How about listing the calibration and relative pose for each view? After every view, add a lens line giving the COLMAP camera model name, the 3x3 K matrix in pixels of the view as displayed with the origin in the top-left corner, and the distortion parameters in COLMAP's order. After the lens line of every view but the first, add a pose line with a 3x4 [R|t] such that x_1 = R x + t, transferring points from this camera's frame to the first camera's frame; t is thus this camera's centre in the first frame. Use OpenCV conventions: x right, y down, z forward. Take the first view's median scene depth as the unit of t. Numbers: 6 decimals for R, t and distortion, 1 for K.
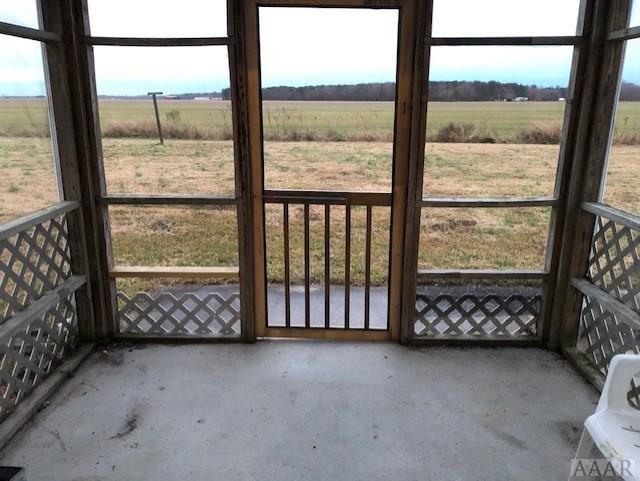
lens RADIAL K [[532.8, 0, 320.0], [0, 532.8, 240.5], [0, 0, 1]] dist [0.138758, -0.290729]
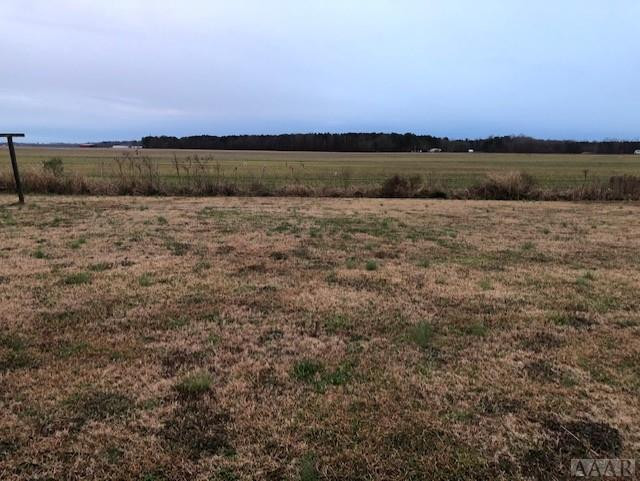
lens RADIAL K [[532.8, 0, 320.0], [0, 532.8, 240.5], [0, 0, 1]] dist [0.138758, -0.290729]
pose [[0.990255, -0.017159, 0.138202, 0.004027], [0.029191, 0.995909, -0.085512, -0.044074], [-0.136170, 0.088713, 0.986706, 0.182079]]
